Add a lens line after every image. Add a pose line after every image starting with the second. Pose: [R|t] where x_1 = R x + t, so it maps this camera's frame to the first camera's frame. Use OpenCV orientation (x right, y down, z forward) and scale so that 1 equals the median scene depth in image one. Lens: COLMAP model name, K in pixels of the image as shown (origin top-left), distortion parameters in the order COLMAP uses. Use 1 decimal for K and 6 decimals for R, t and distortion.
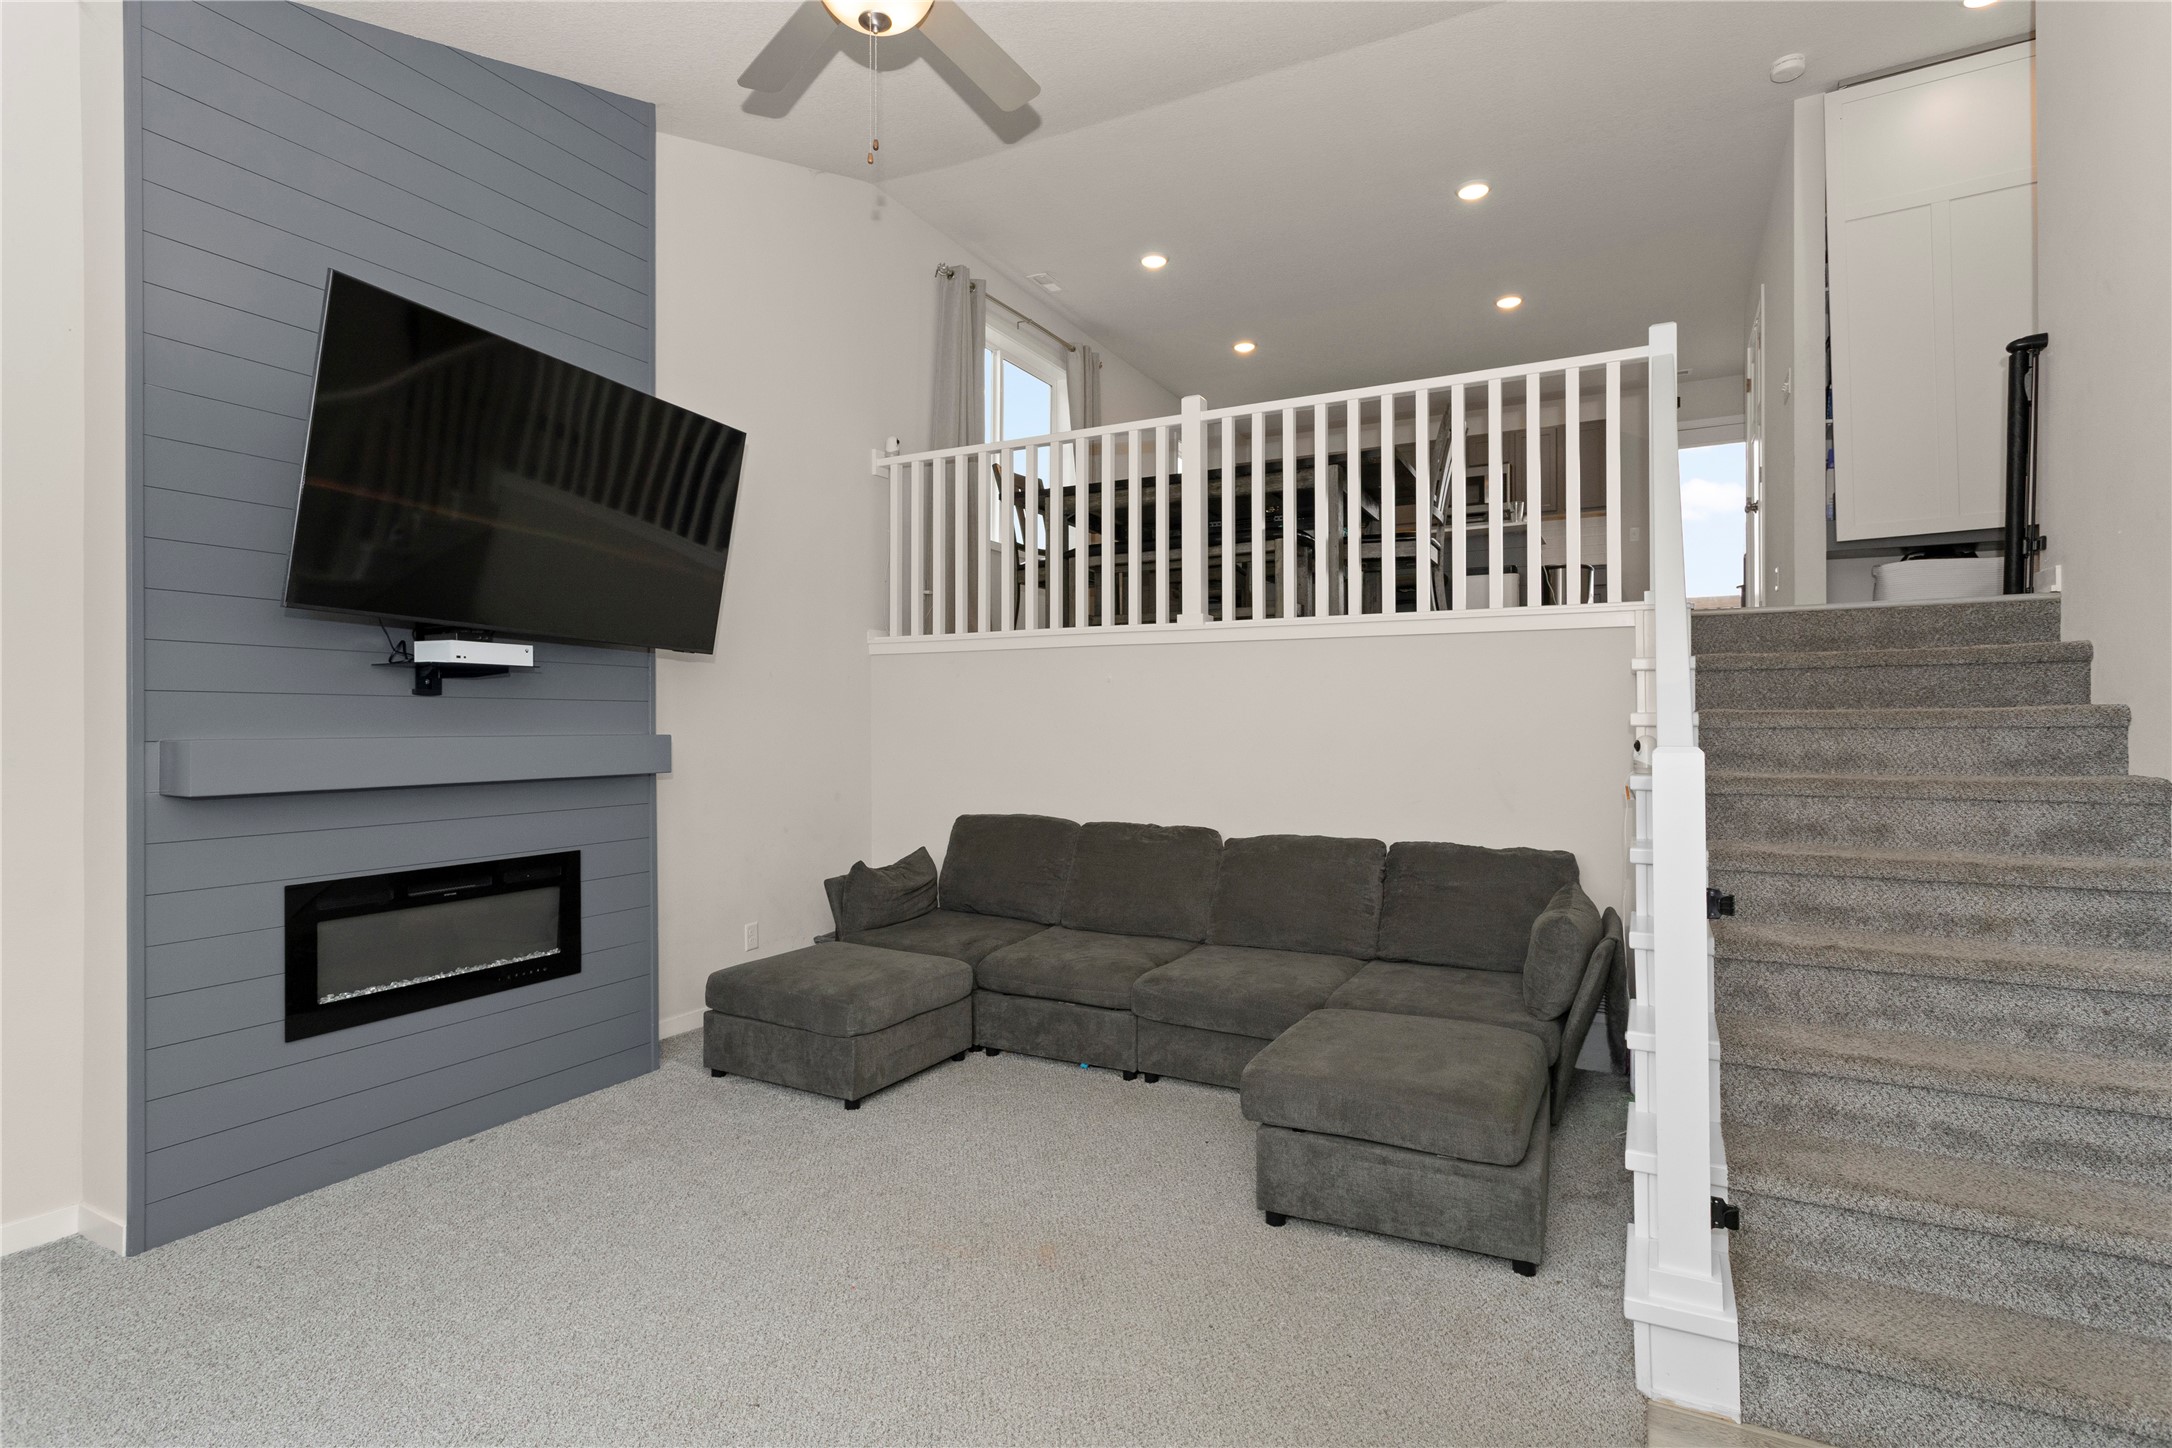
lens RADIAL K [[1051.9, 0, 1090.7], [0, 1051.9, 721.6], [0, 0, 1]] dist [0.013673, -0.001729]
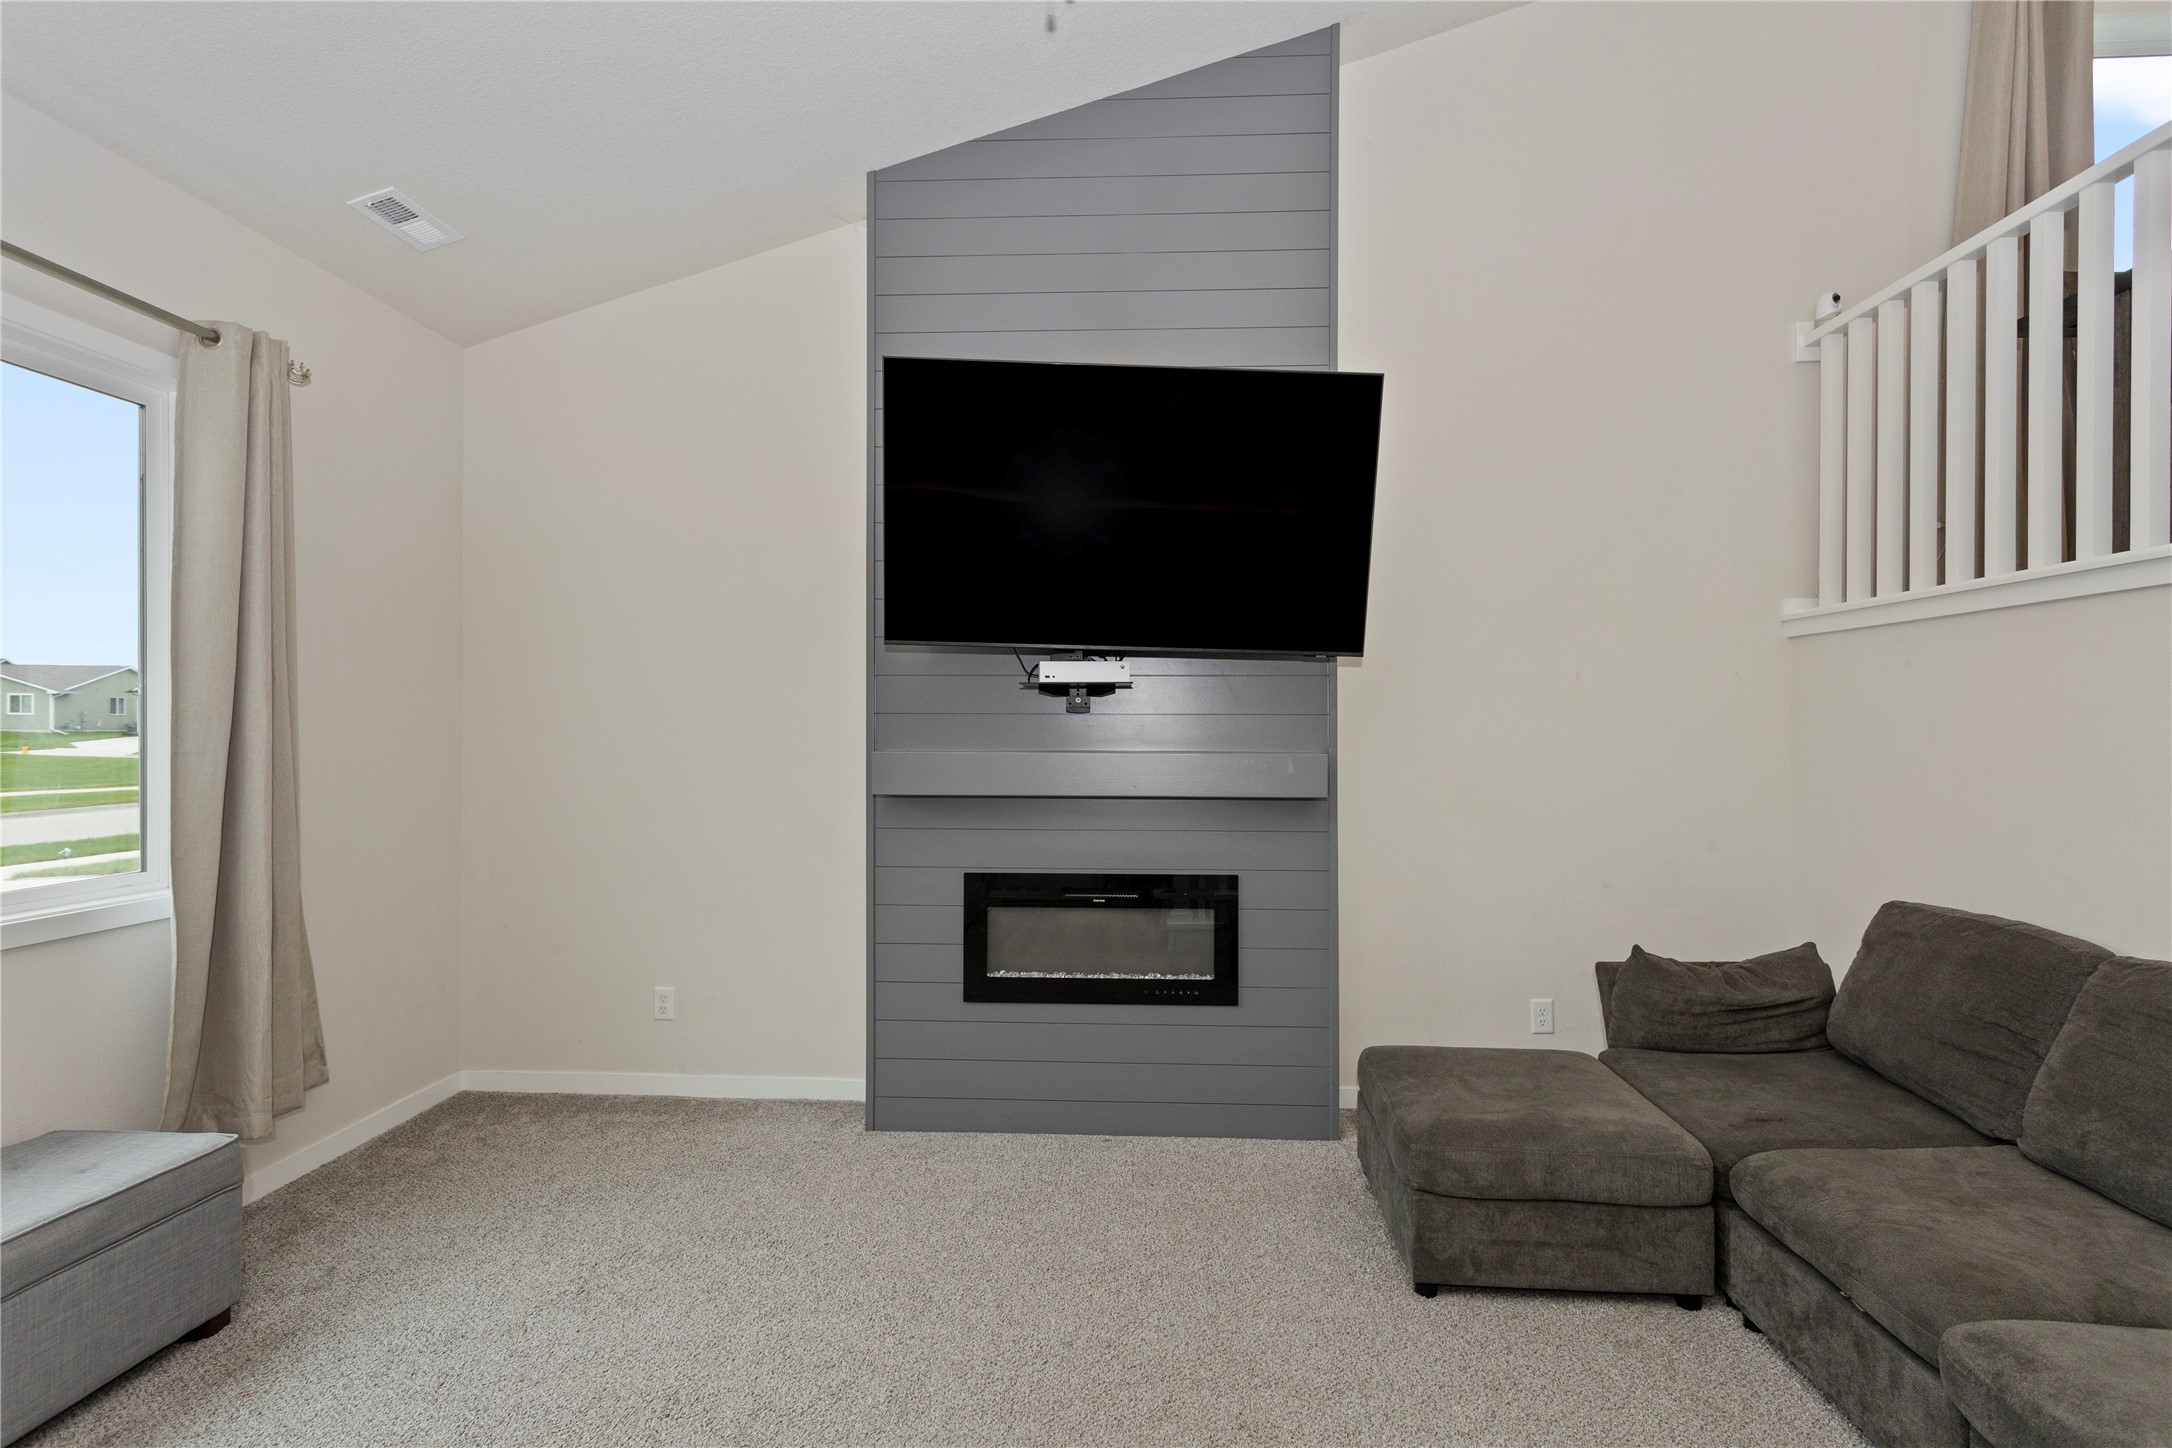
lens RADIAL K [[1051.9, 0, 1089.4], [0, 1051.9, 730.4], [0, 0, 1]] dist [0.013673, -0.001729]
pose [[0.428850, 0.003988, -0.903367, 0.299963], [-0.002572, 0.999992, 0.003193, -0.008704], [0.903372, 0.000954, 0.428857, 0.477833]]
